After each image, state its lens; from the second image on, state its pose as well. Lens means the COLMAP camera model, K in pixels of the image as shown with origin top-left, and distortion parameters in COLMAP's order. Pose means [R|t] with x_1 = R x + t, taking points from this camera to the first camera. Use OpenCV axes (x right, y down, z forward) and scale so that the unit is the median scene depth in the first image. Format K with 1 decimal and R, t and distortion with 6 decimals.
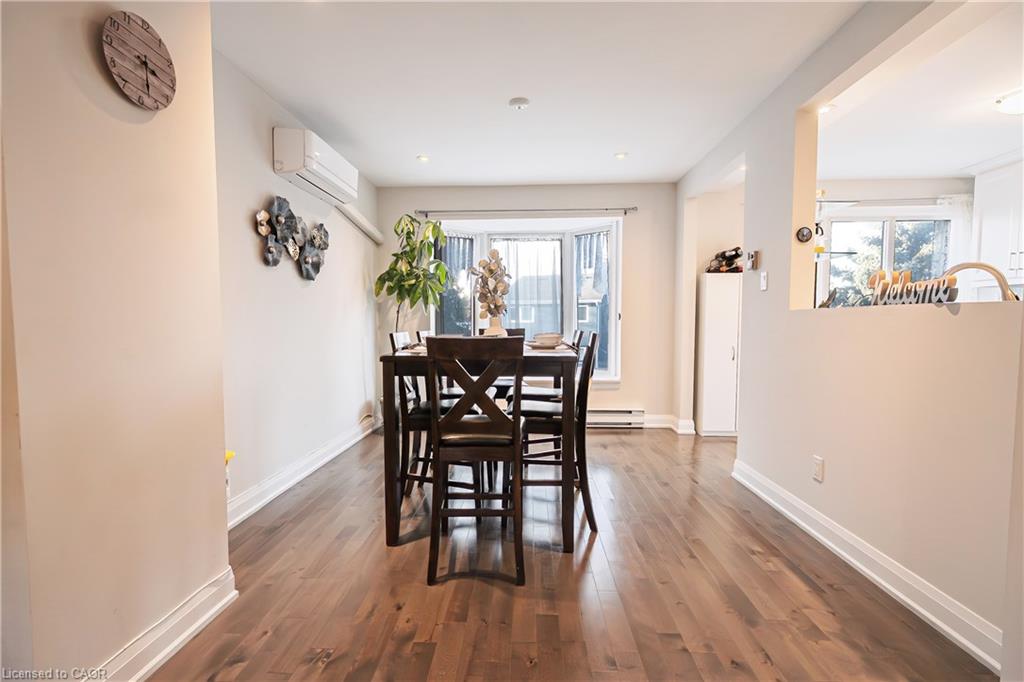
lens RADIAL K [[459.5, 0, 506.5], [0, 459.5, 348.2], [0, 0, 1]] dist [-0.002422, 0.001005]
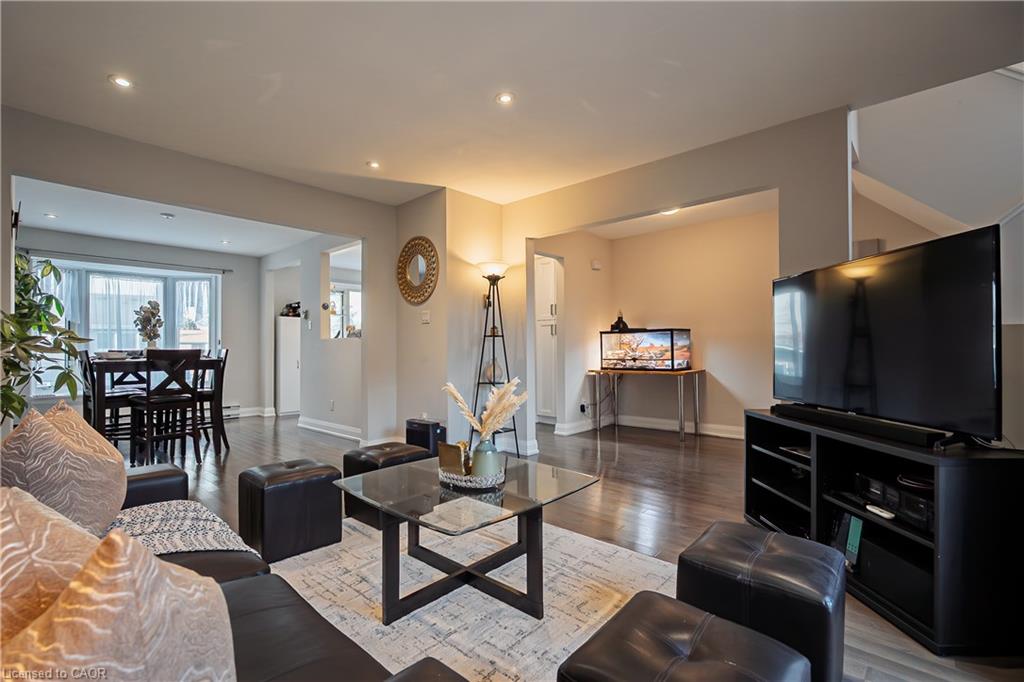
lens RADIAL K [[459.5, 0, 507.1], [0, 459.5, 344.1], [0, 0, 1]] dist [-0.002422, 0.001005]
pose [[0.640151, 0.006204, 0.768224, -0.439805], [0.048406, 0.997655, -0.048394, 0.078837], [-0.766723, 0.068166, 0.638349, -0.949825]]
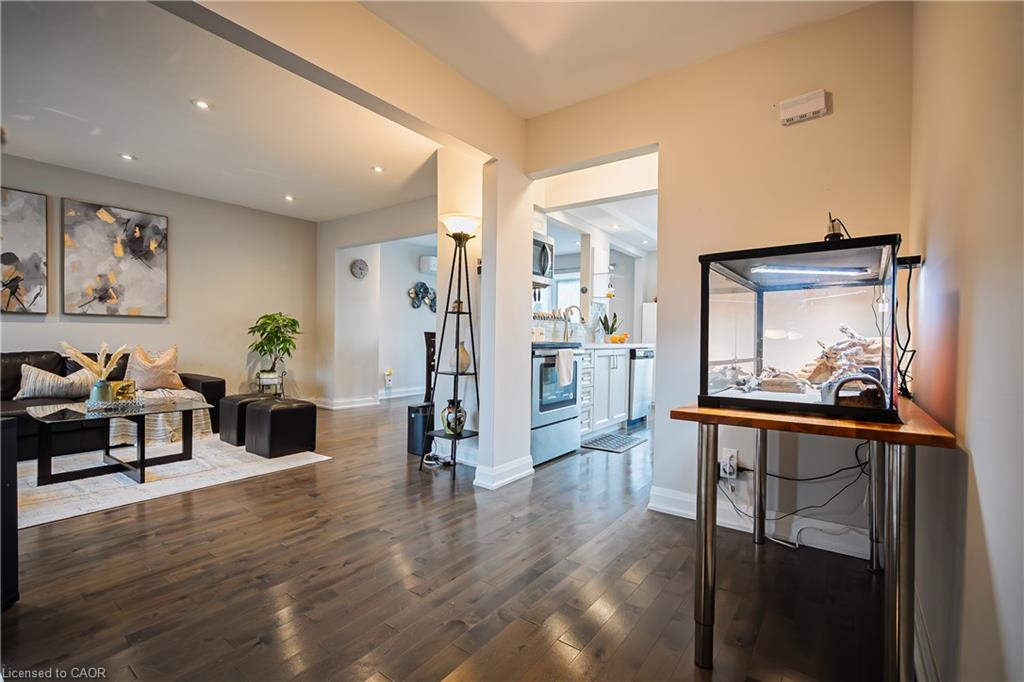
lens RADIAL K [[459.5, 0, 508.8], [0, 459.5, 344.8], [0, 0, 1]] dist [-0.002422, 0.001005]
pose [[0.834677, 0.022988, -0.550260, 1.307760], [-0.049963, 0.998169, -0.034088, 0.090592], [0.548469, 0.055945, 0.834298, -0.858119]]
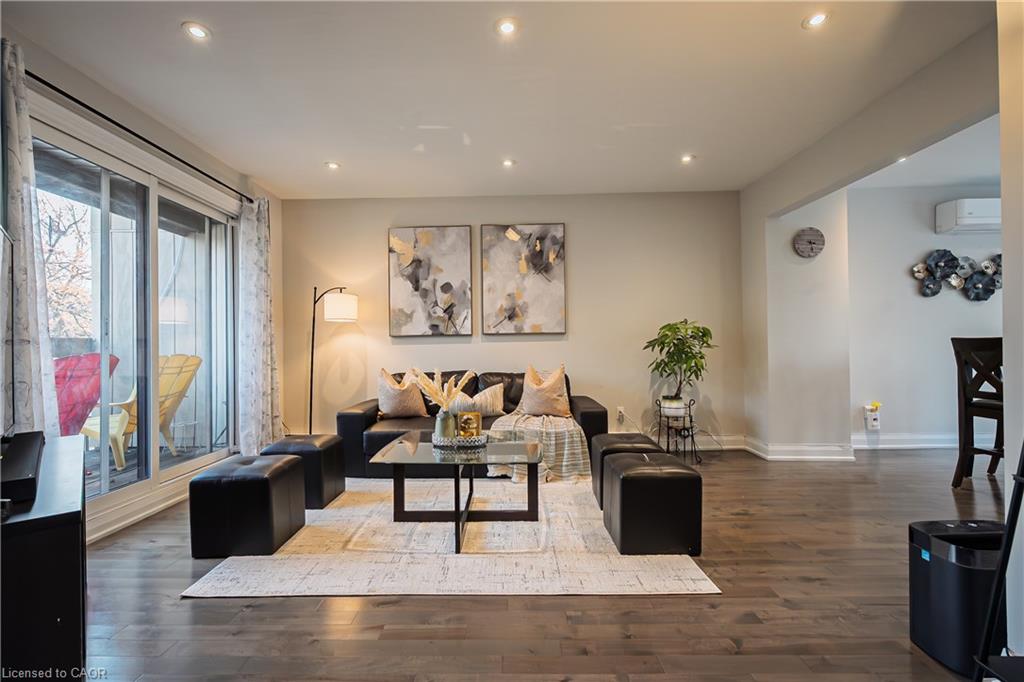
lens RADIAL K [[459.5, 0, 507.0], [0, 459.5, 344.1], [0, 0, 1]] dist [-0.002422, 0.001005]
pose [[0.042488, -0.002373, -0.999094, 0.887252], [-0.048090, 0.998833, -0.004417, 0.051070], [0.997939, 0.048234, 0.042324, -0.434594]]
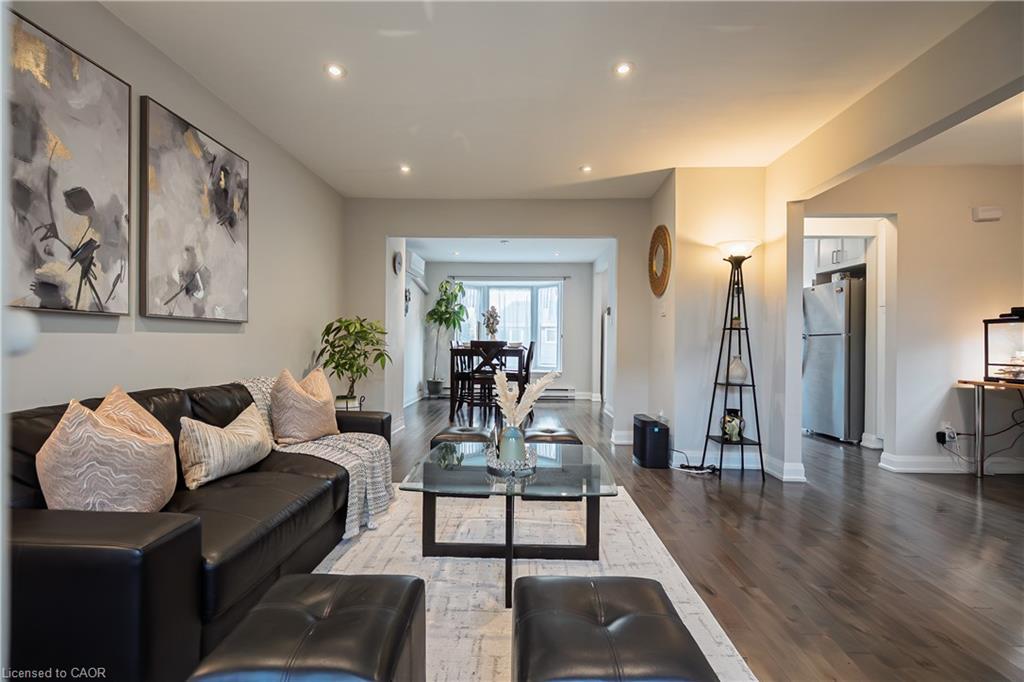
lens RADIAL K [[459.5, 0, 507.4], [0, 459.5, 342.6], [0, 0, 1]] dist [-0.002422, 0.001005]
pose [[0.999661, 0.012921, 0.022613, -0.003870], [-0.011587, 0.998239, -0.058173, 0.094993], [-0.023325, 0.057891, 0.998050, -1.181614]]
